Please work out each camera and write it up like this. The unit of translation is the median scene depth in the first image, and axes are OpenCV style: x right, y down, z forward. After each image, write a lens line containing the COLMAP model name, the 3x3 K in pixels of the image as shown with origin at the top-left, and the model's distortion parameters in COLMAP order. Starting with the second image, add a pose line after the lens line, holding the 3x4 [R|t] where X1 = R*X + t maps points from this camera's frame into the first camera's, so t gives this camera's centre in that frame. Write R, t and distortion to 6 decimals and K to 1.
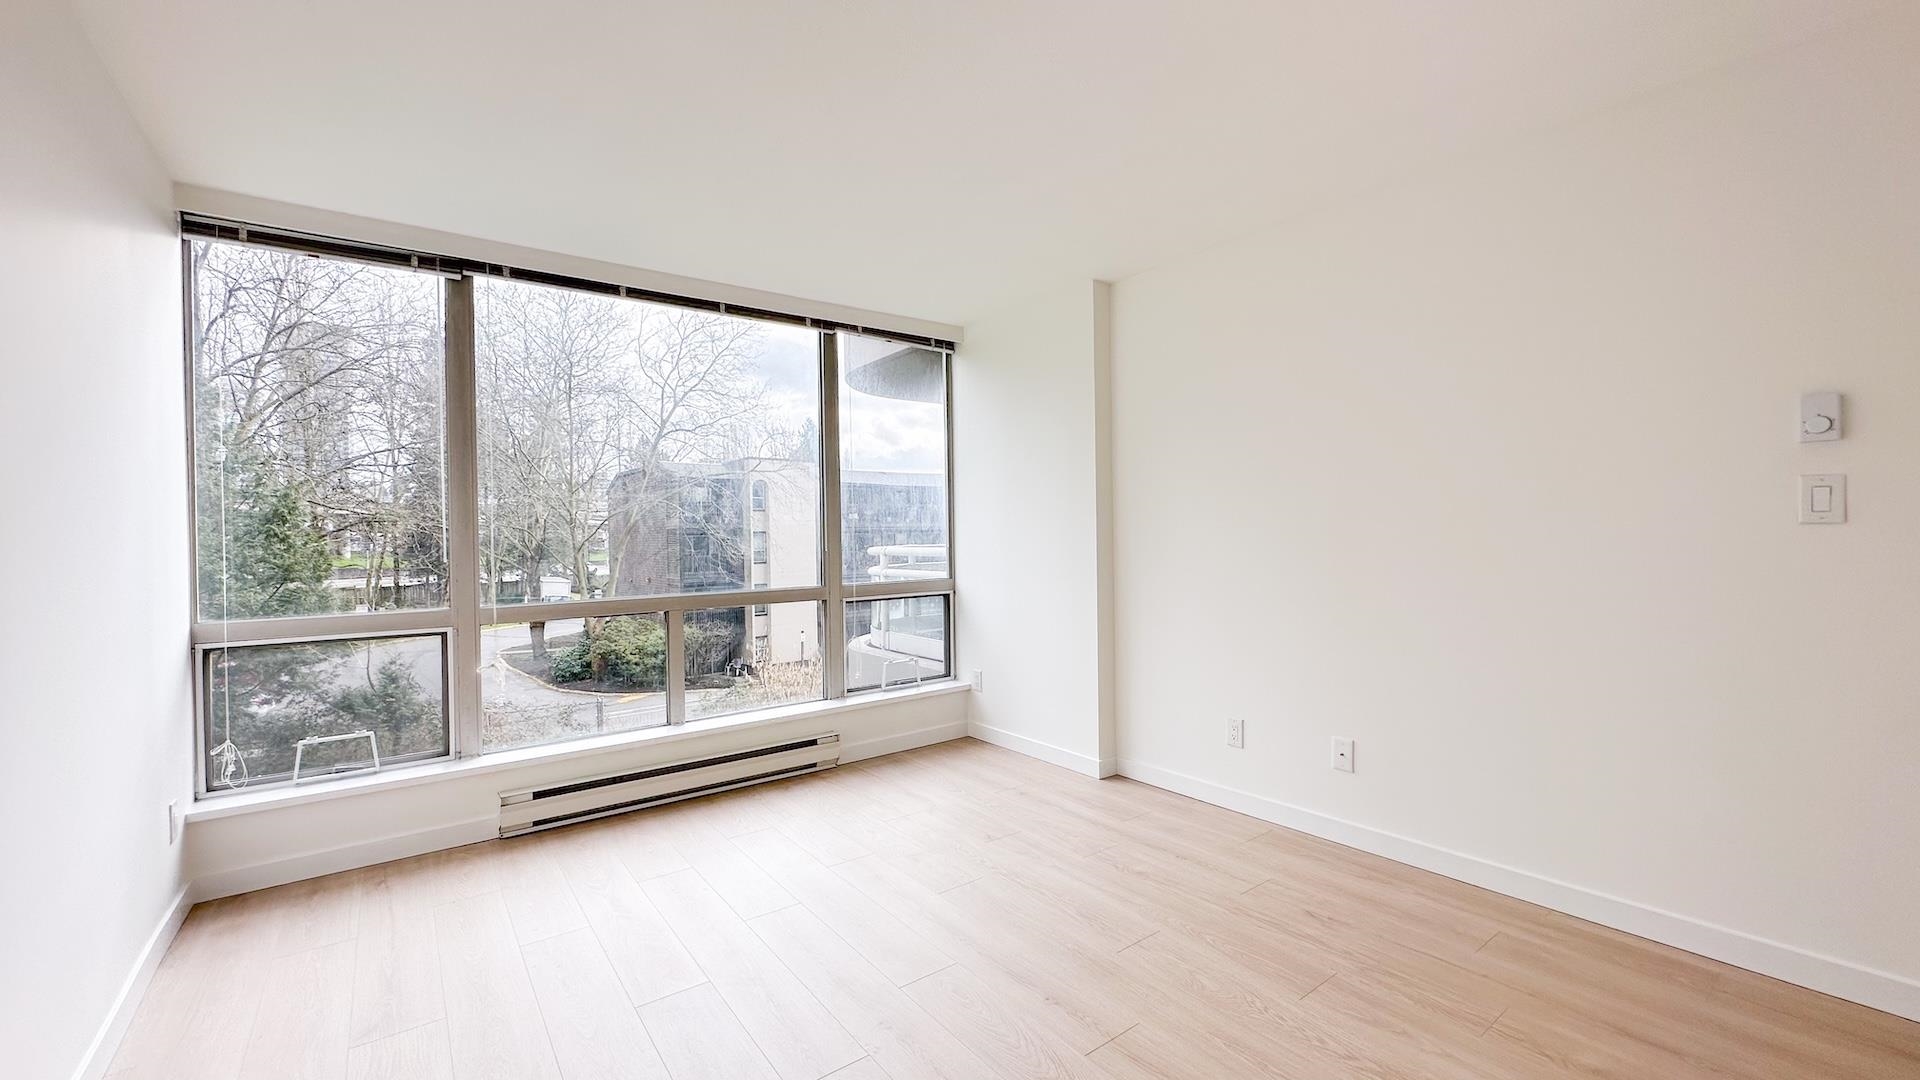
lens RADIAL K [[772.1, 0, 959.0], [0, 772.1, 537.9], [0, 0, 1]] dist [-0.000877, 0.000091]
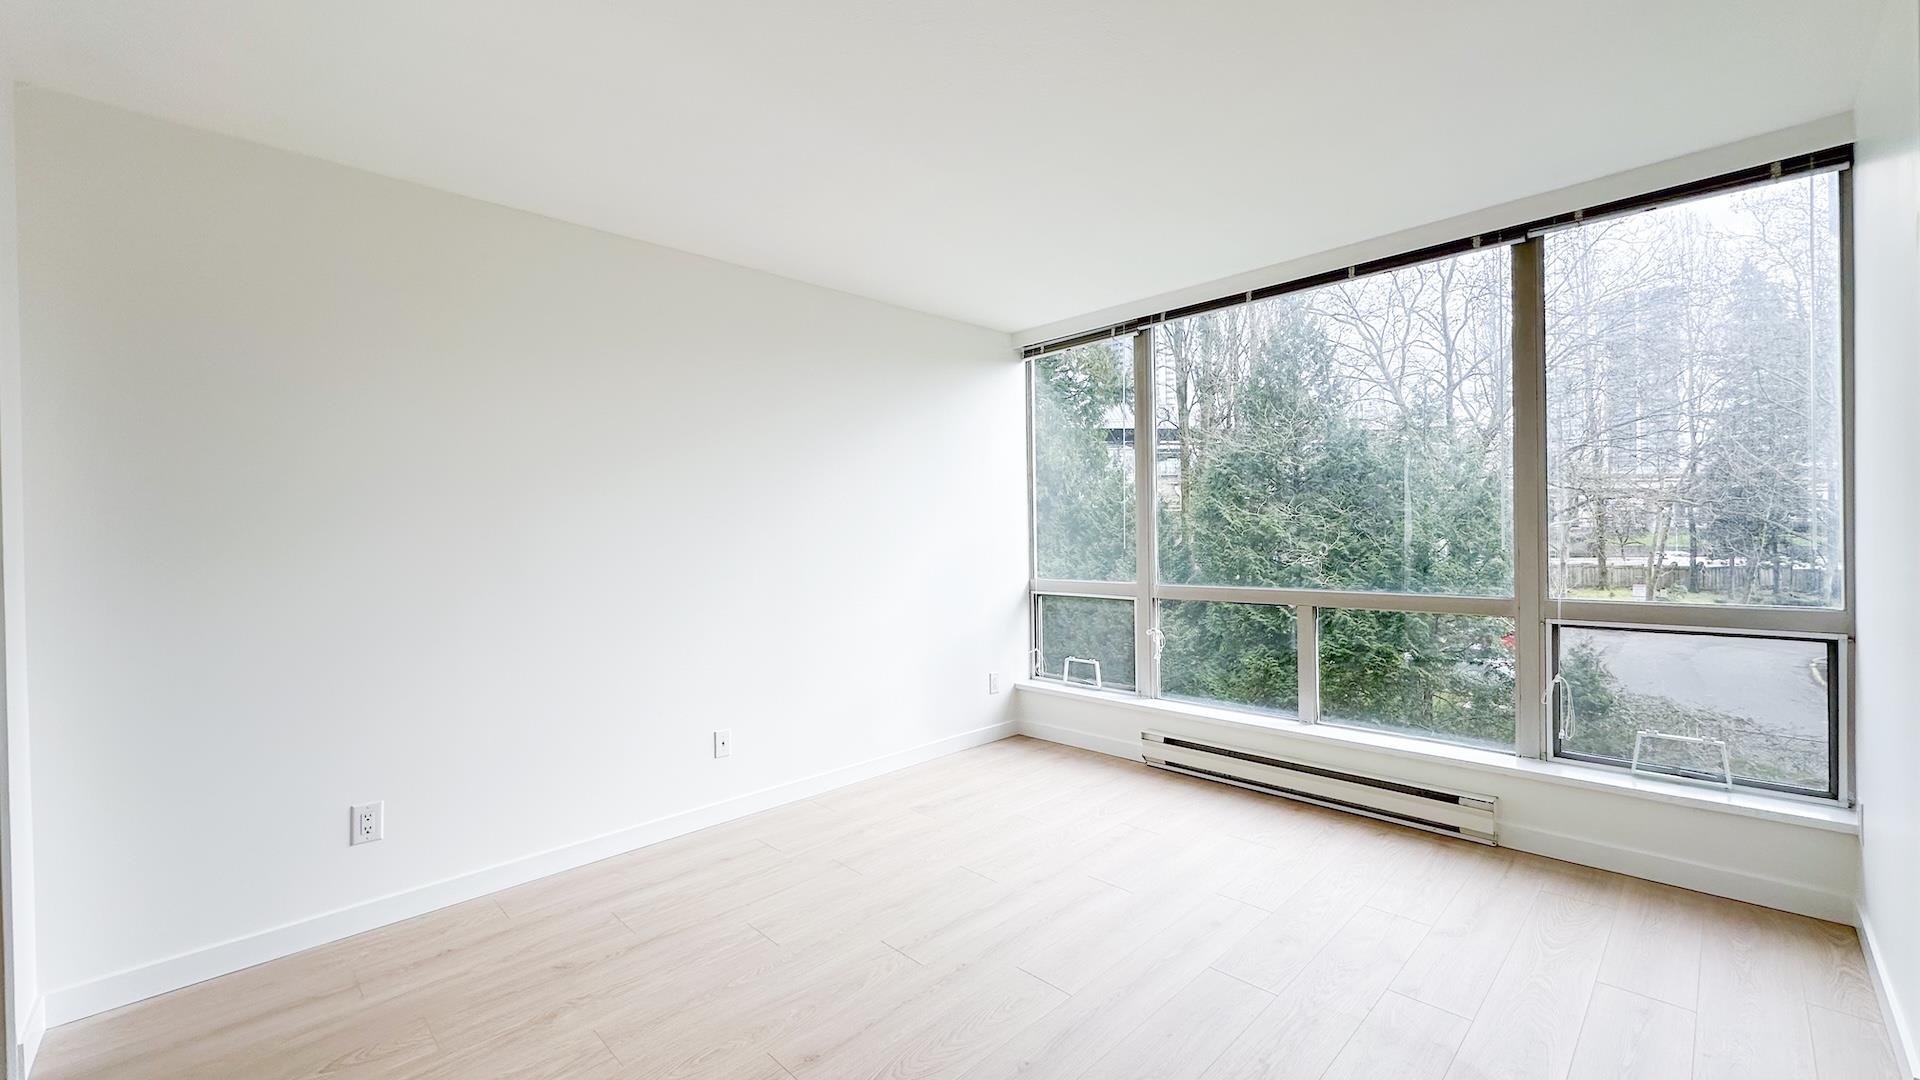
lens RADIAL K [[772.1, 0, 959.0], [0, 772.1, 537.9], [0, 0, 1]] dist [-0.000877, 0.000091]
pose [[0.126094, 0.021667, -0.991782, 0.535702], [0.010584, 0.999675, 0.023186, -0.017843], [0.991962, -0.013420, 0.125823, 0.448634]]
